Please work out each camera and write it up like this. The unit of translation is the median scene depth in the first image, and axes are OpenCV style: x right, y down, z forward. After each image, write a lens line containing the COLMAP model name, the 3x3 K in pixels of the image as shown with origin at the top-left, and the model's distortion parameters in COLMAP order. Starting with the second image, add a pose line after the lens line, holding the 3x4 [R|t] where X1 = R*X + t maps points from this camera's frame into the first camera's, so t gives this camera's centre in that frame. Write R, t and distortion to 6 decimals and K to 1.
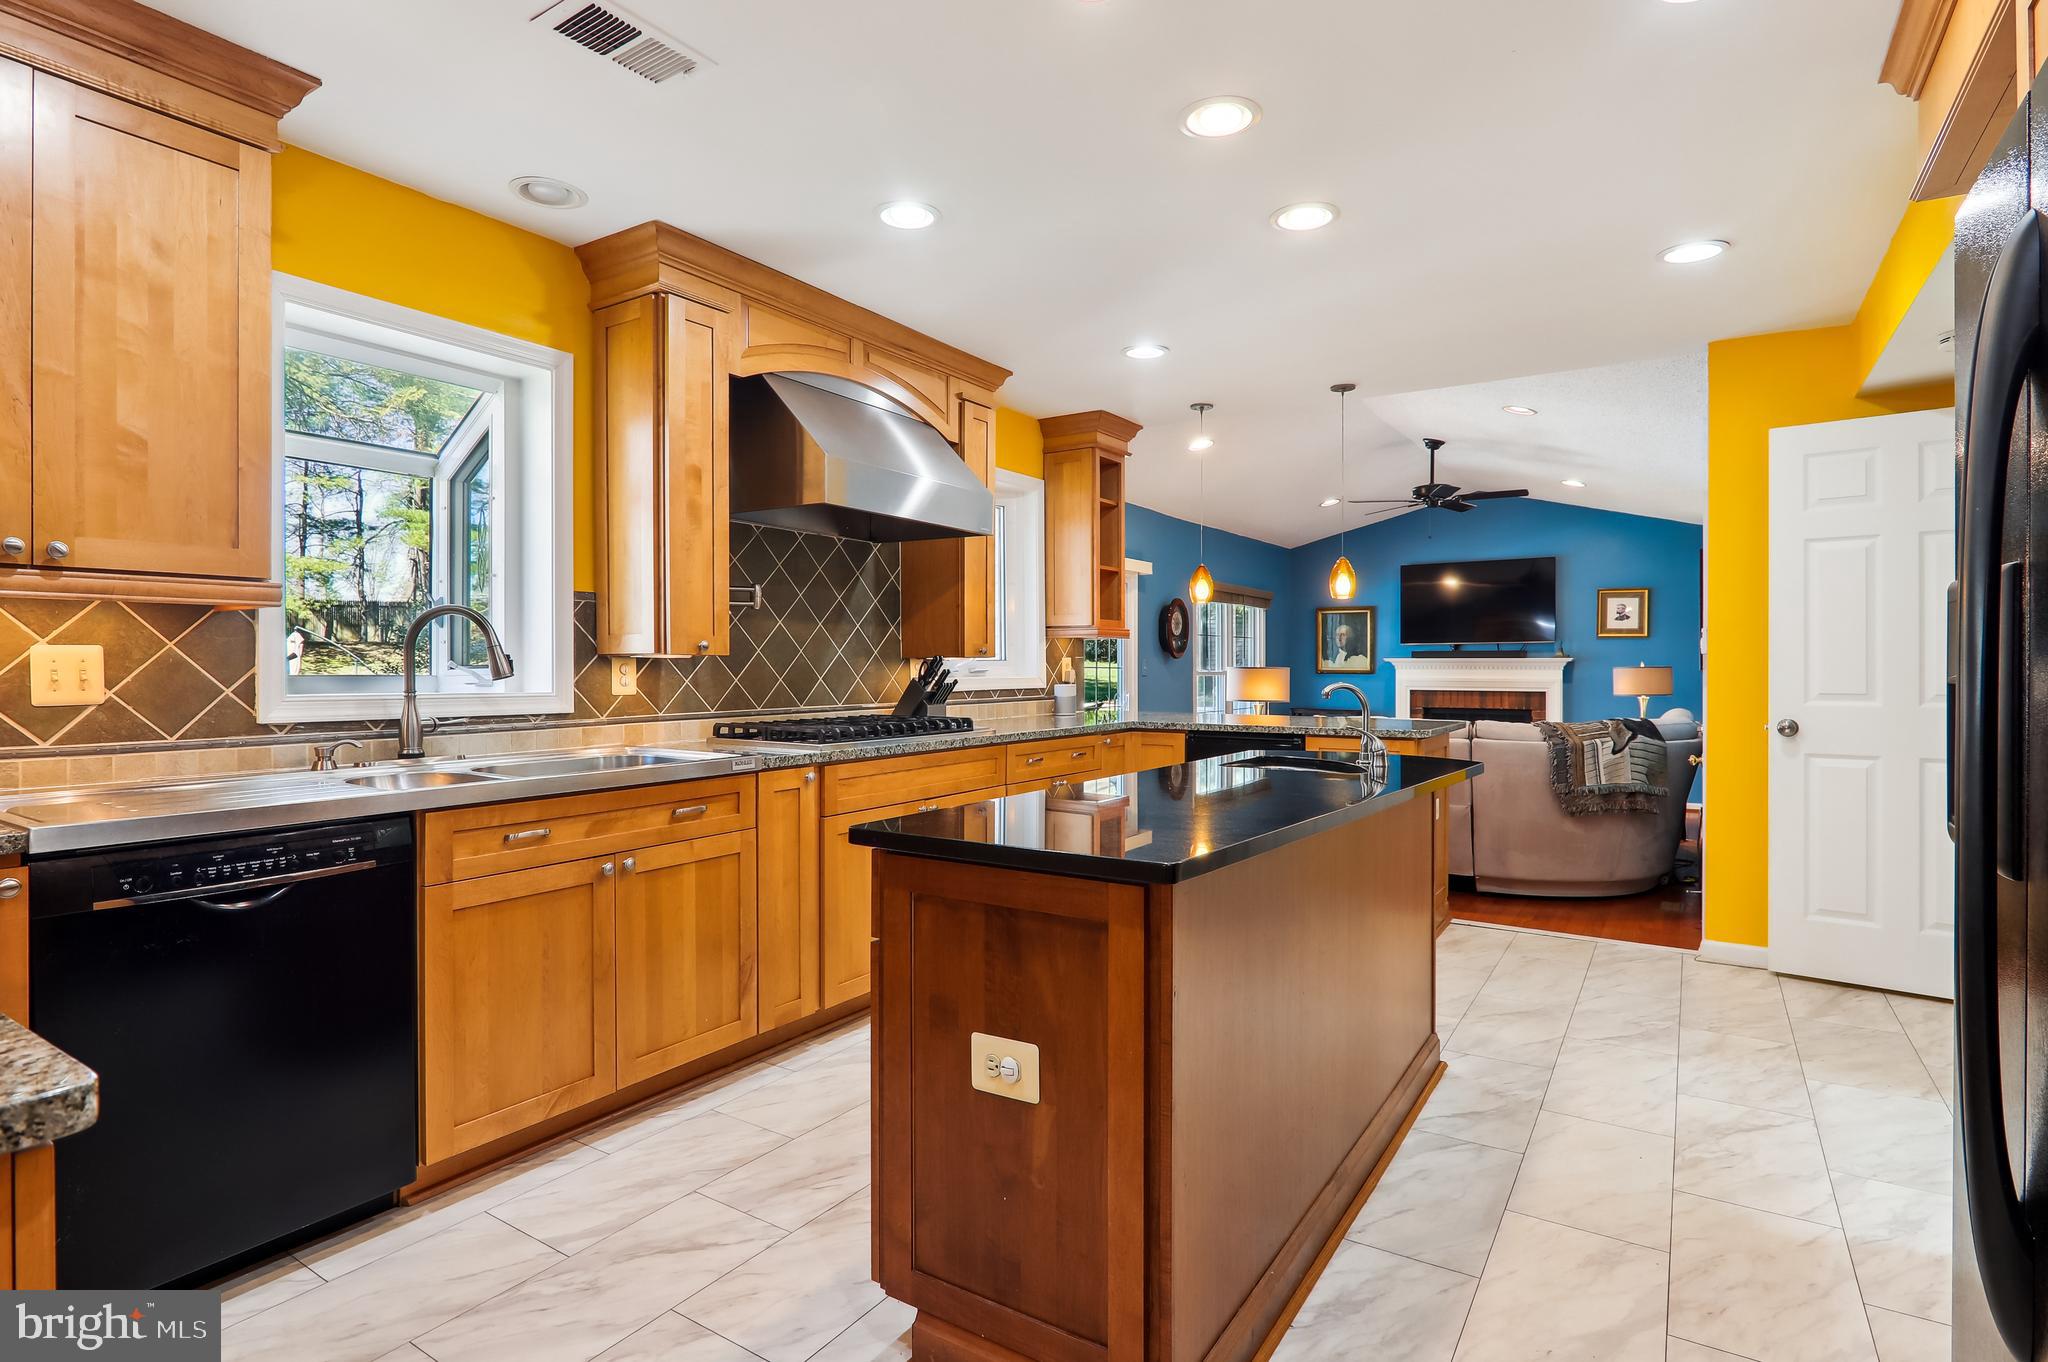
lens RADIAL K [[1043.2, 0, 1039.1], [0, 1043.2, 670.7], [0, 0, 1]] dist [0.000441, -0.000808]
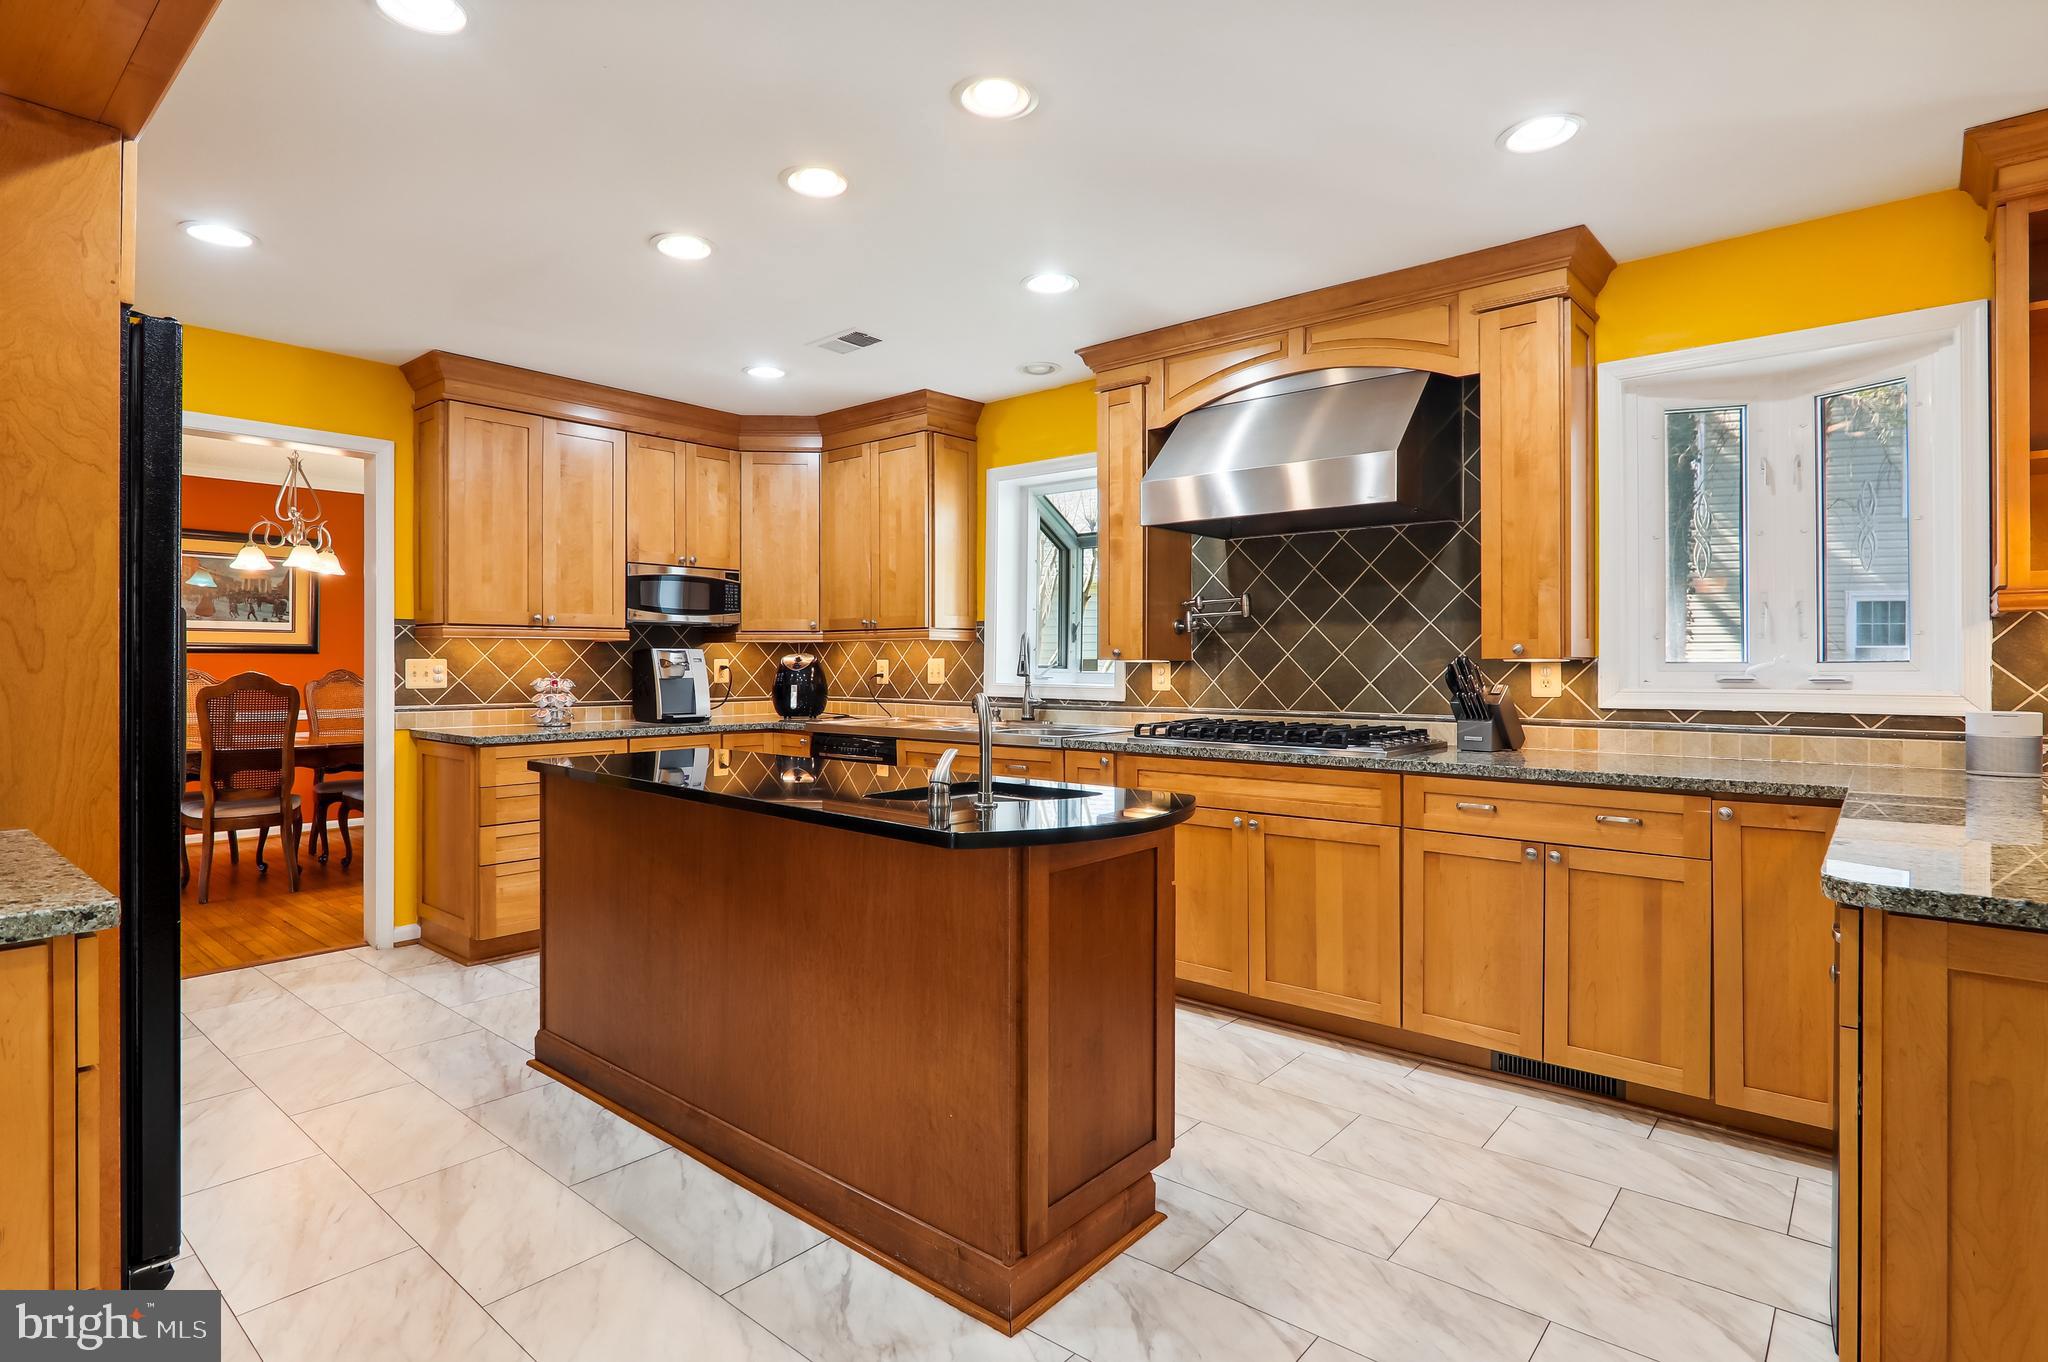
lens RADIAL K [[1043.2, 0, 1026.4], [0, 1043.2, 667.1], [0, 0, 1]] dist [0.000441, -0.000808]
pose [[-0.150094, 0.000532, -0.988672, 0.786107], [-0.008301, 0.999964, 0.001798, -0.006145], [0.988637, 0.008477, -0.150084, 0.877026]]
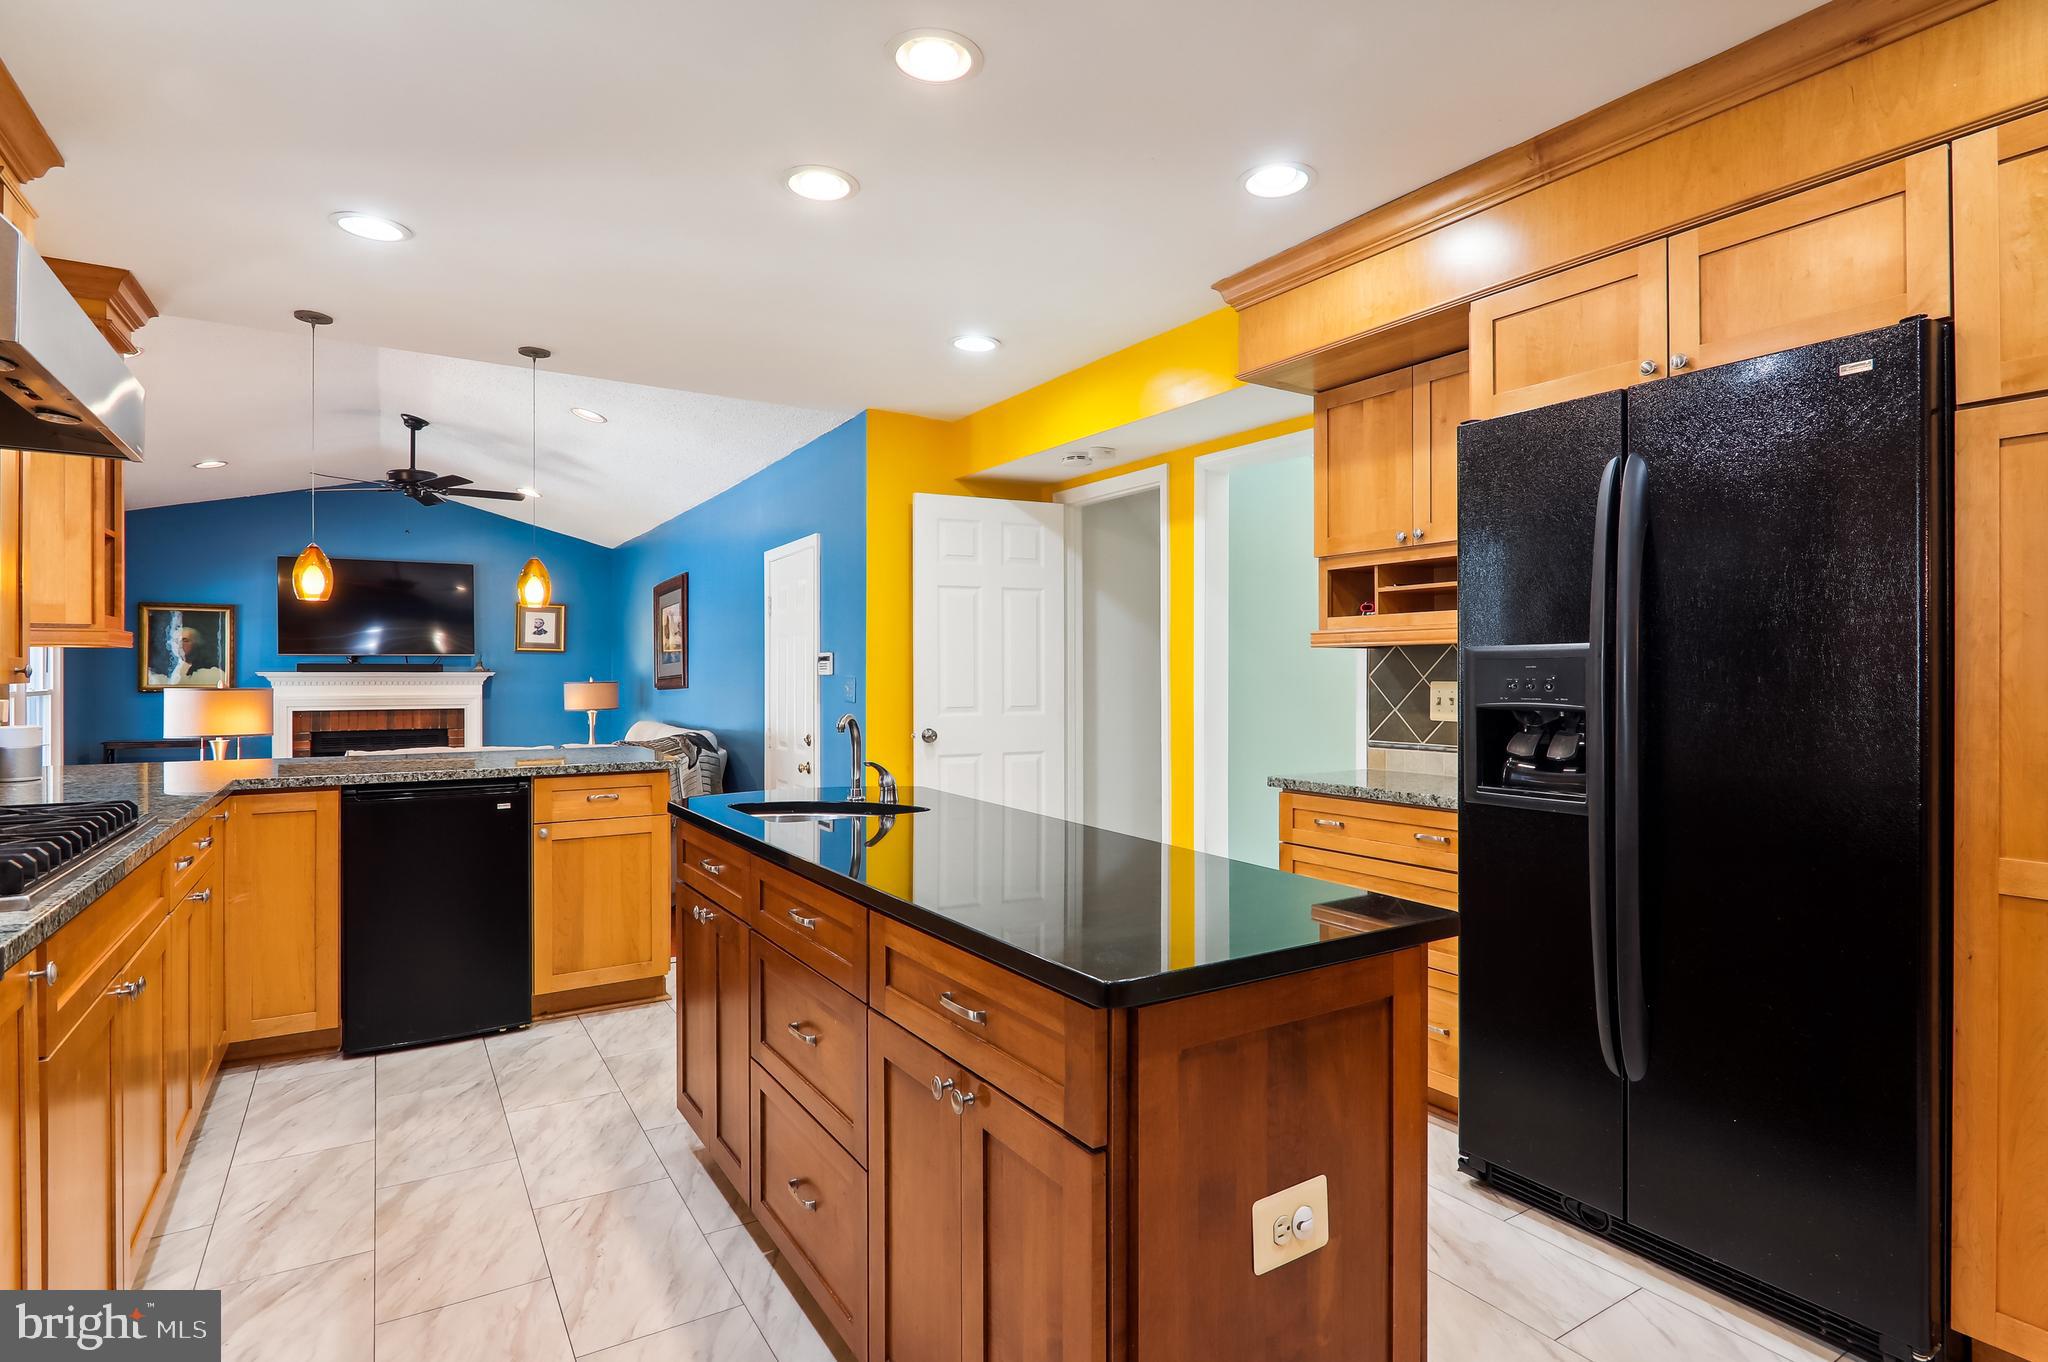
lens RADIAL K [[1043.2, 0, 1042.5], [0, 1043.2, 676.8], [0, 0, 1]] dist [0.000441, -0.000808]
pose [[0.426605, -0.004160, 0.904428, -0.351785], [0.006371, 0.999978, 0.001594, -0.016493], [-0.904416, 0.005082, 0.426622, 0.351724]]
